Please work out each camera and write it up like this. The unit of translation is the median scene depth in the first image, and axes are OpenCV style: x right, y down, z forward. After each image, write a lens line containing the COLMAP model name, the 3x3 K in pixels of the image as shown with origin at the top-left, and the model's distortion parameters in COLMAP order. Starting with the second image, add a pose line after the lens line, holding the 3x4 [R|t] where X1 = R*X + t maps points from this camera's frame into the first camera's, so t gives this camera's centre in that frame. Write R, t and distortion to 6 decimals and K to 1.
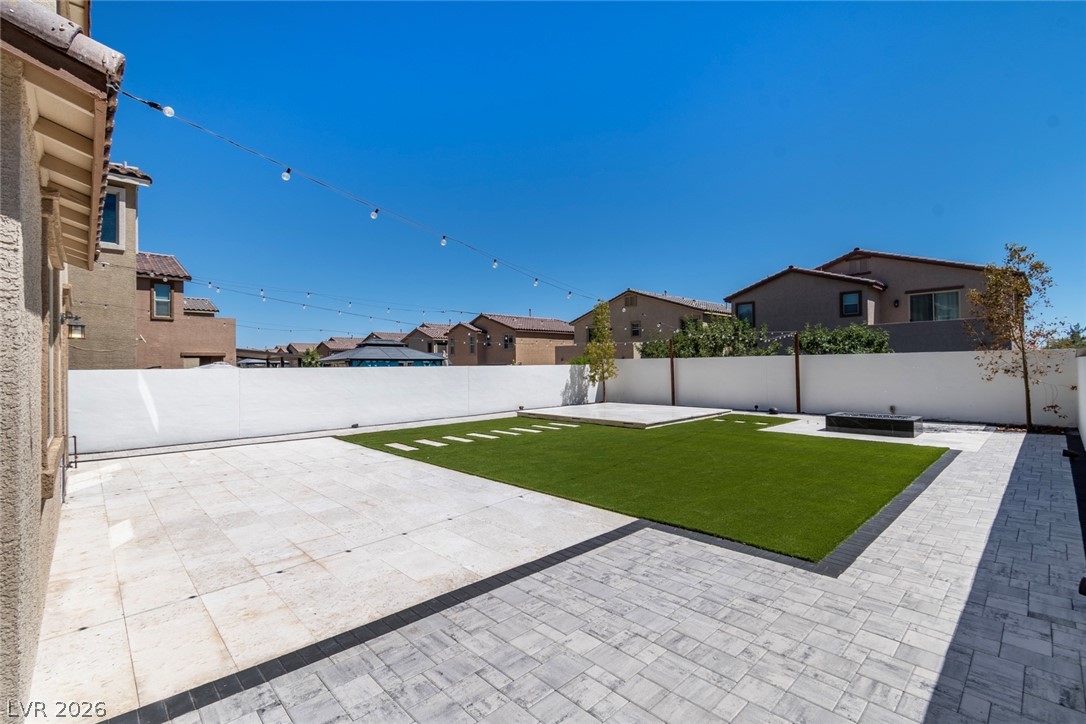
lens RADIAL K [[486.2, 0, 539.1], [0, 486.2, 359.7], [0, 0, 1]] dist [-0.001676, 0.000123]
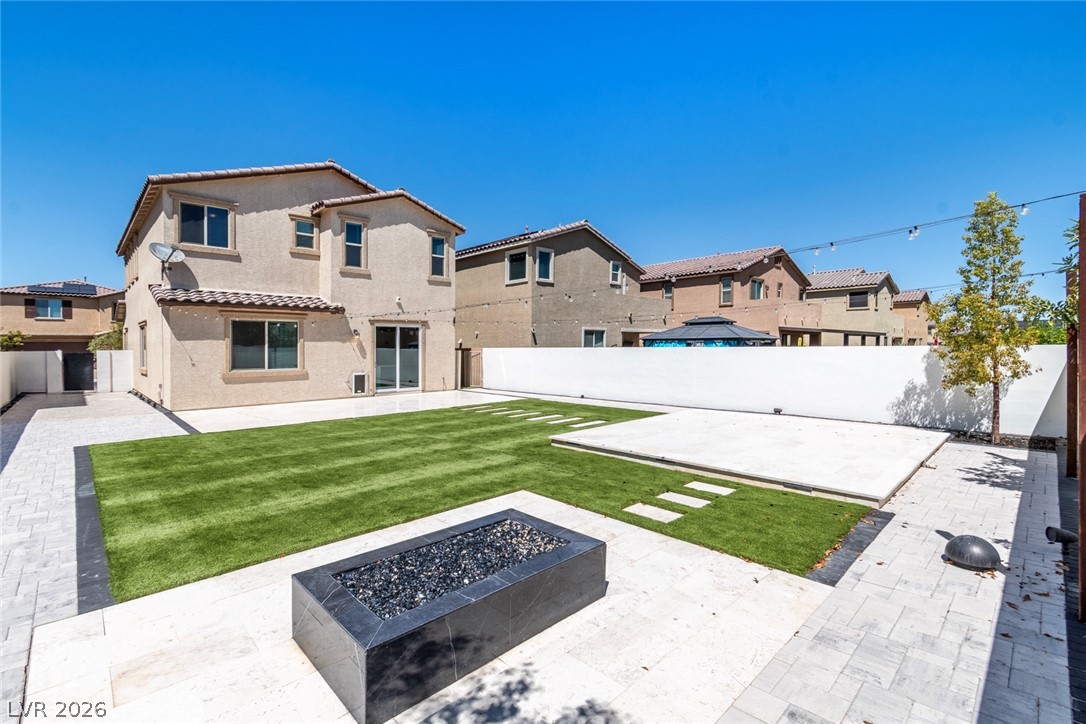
lens RADIAL K [[486.2, 0, 543.8], [0, 486.2, 348.4], [0, 0, 1]] dist [-0.001676, 0.000123]
pose [[0.008564, 0.014491, -0.999858, 2.661405], [0.019268, 0.999707, 0.014654, -0.007816], [0.999778, -0.019391, 0.008283, 2.927943]]
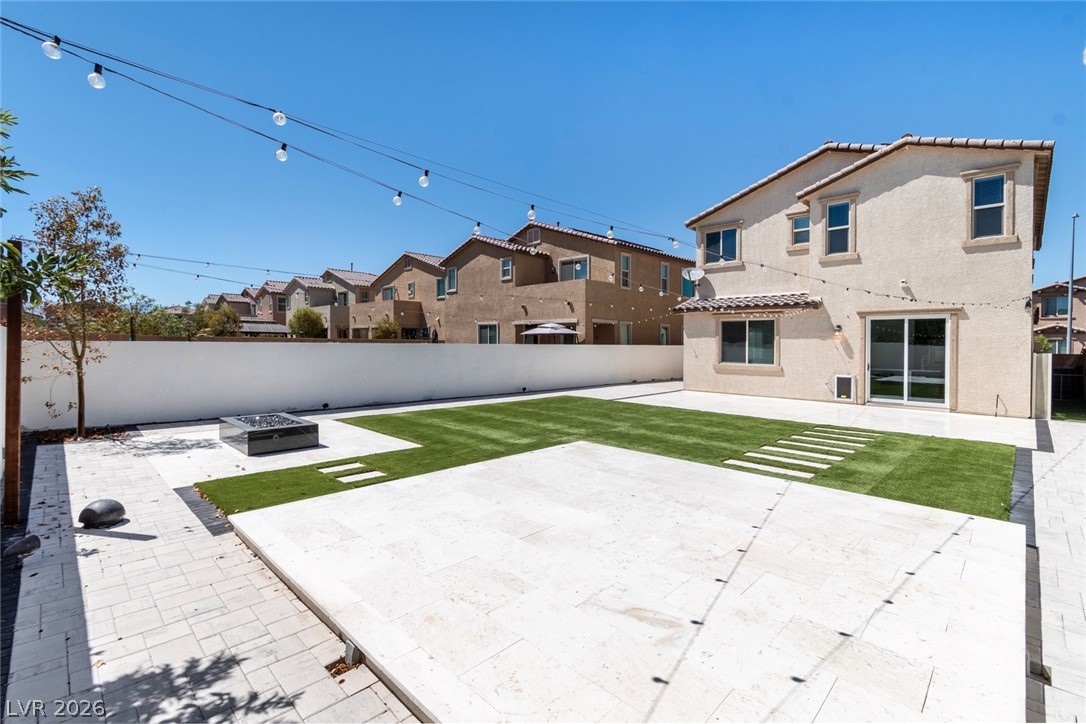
lens RADIAL K [[486.2, 0, 536.0], [0, 486.2, 339.9], [0, 0, 1]] dist [-0.001676, 0.000123]
pose [[-0.999739, 0.001920, -0.022759, 0.889388], [0.002372, 0.999800, -0.019867, 0.039427], [0.022717, -0.019916, -0.999544, 4.870301]]
